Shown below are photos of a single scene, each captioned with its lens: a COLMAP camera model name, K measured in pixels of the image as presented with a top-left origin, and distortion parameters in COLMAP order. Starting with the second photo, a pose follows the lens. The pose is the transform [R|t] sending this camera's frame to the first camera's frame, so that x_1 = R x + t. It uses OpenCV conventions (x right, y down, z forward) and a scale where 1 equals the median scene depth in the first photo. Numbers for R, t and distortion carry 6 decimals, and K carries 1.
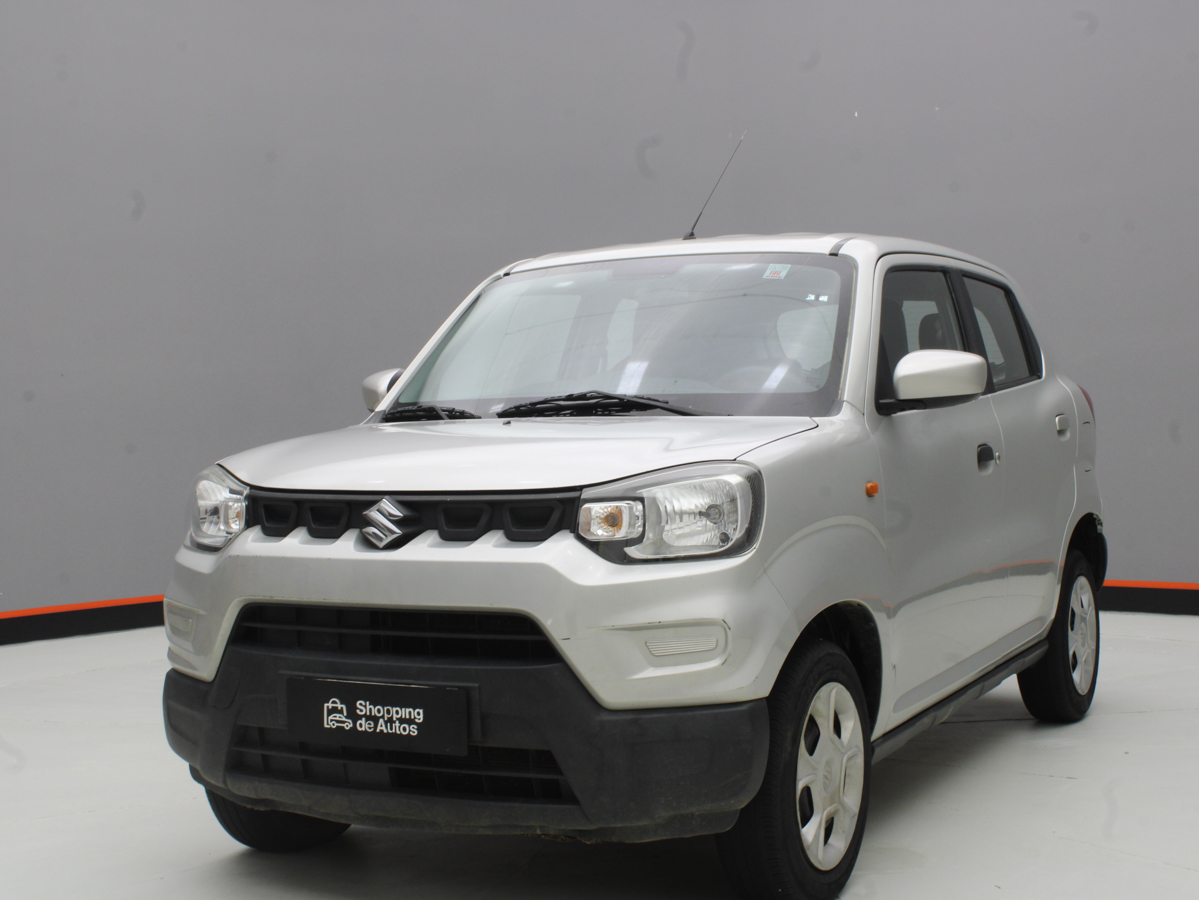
lens RADIAL K [[1758.9, 0, 601.3], [0, 1758.9, 457.8], [0, 0, 1]] dist [-0.032415, 0.000000]
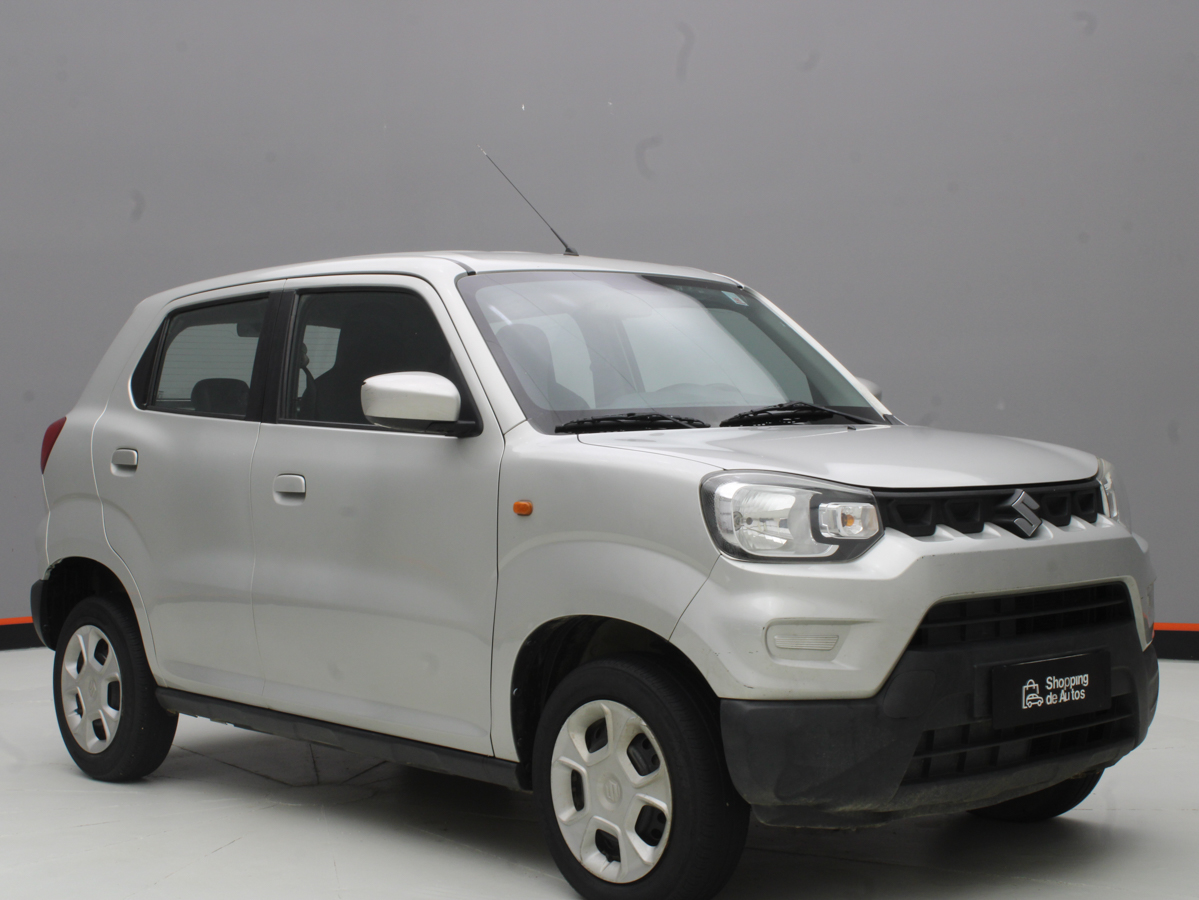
lens RADIAL K [[1980.0, 0, 596.1], [0, 1980.0, 447.6], [0, 0, 1]] dist [-0.066074, 0.000000]
pose [[0.352969, 0.007708, 0.935603, -1.359953], [0.038094, 0.999019, -0.022601, 0.013922], [-0.934859, 0.043618, 0.352329, 0.819355]]
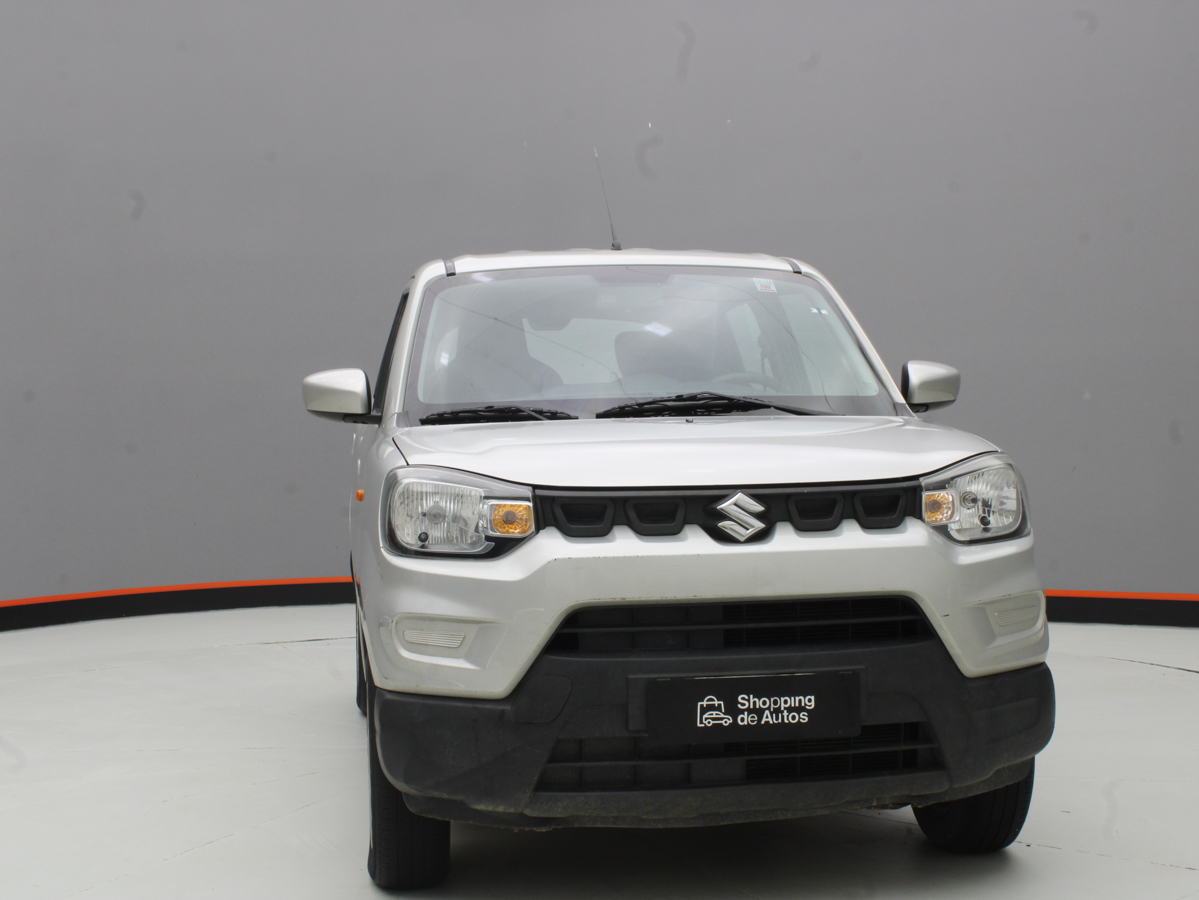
lens RADIAL K [[1758.9, 0, 594.3], [0, 1758.9, 446.1], [0, 0, 1]] dist [-0.032415, 0.000000]
pose [[0.807753, -0.004877, 0.589502, -0.785704], [0.018890, 0.999666, -0.017614, 0.012853], [-0.589219, 0.025363, 0.807575, 0.237648]]
